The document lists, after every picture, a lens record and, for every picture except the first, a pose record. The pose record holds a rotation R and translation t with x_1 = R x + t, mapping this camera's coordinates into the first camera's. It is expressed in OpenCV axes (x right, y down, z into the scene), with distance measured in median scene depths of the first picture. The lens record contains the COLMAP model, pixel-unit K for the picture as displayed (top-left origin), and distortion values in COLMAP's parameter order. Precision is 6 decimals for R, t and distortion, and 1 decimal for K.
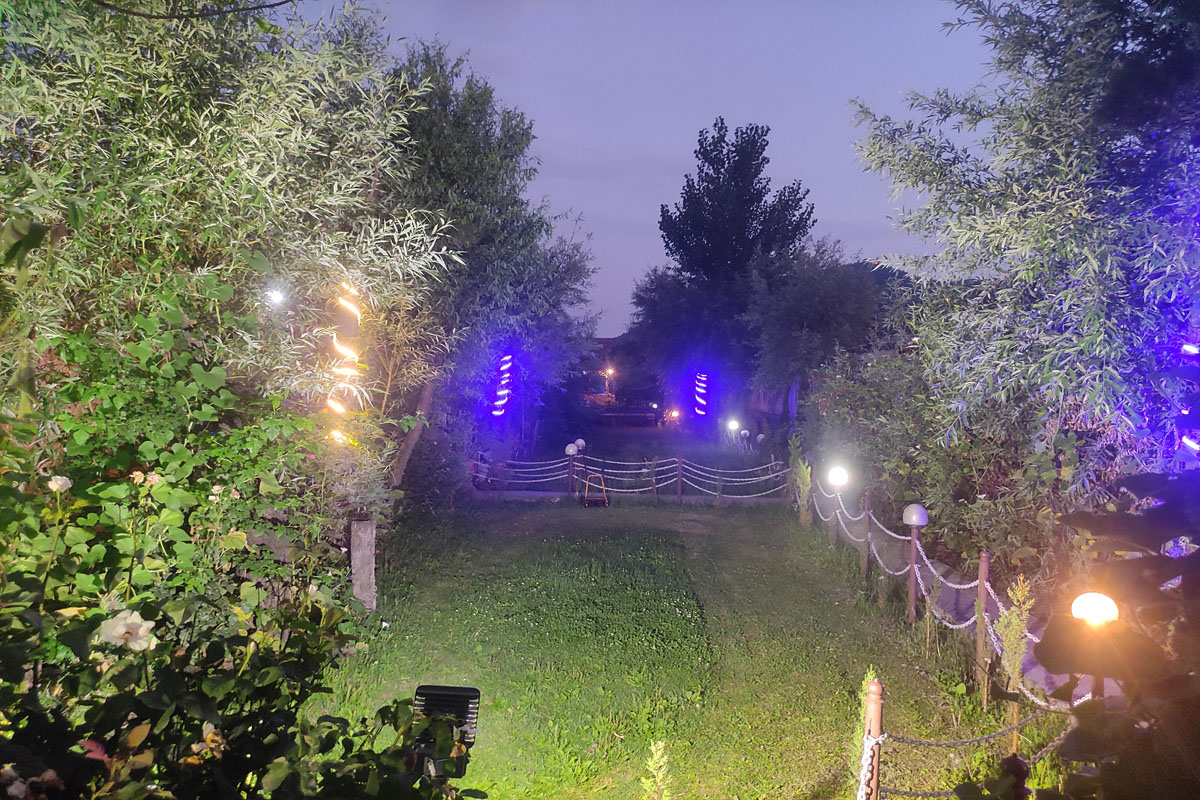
lens RADIAL K [[871.7, 0, 597.1], [0, 871.7, 354.9], [0, 0, 1]] dist [0.024797, -0.004166]
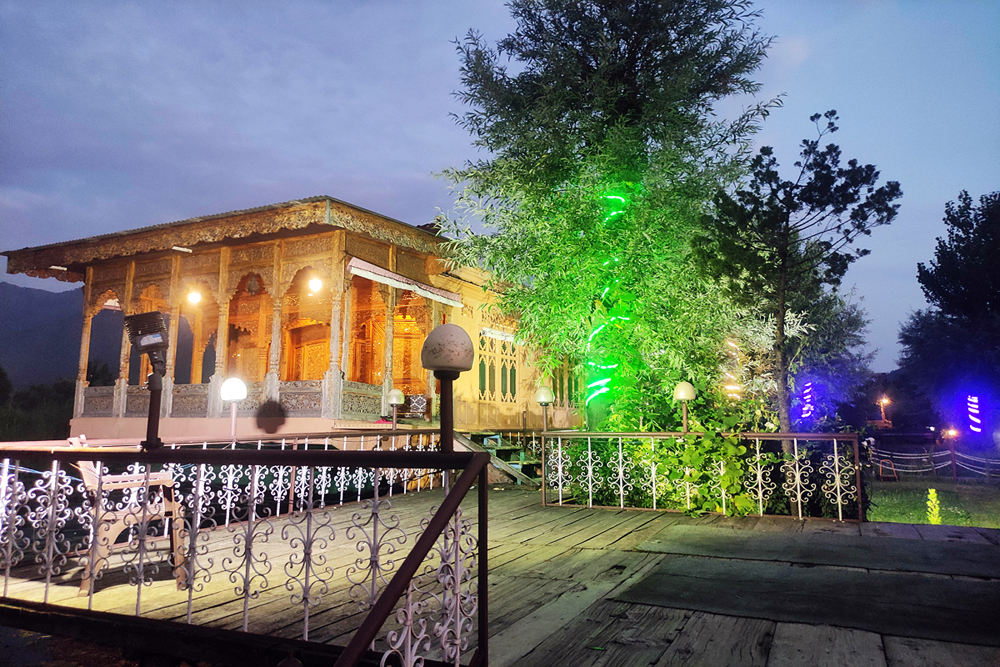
lens RADIAL K [[726.4, 0, 497.6], [0, 726.4, 295.9], [0, 0, 1]] dist [0.024797, -0.004166]
pose [[0.894086, -0.093243, -0.438082, -0.010546], [0.031219, 0.988685, -0.146719, 0.012034], [0.446806, 0.117503, 0.886881, -0.213258]]
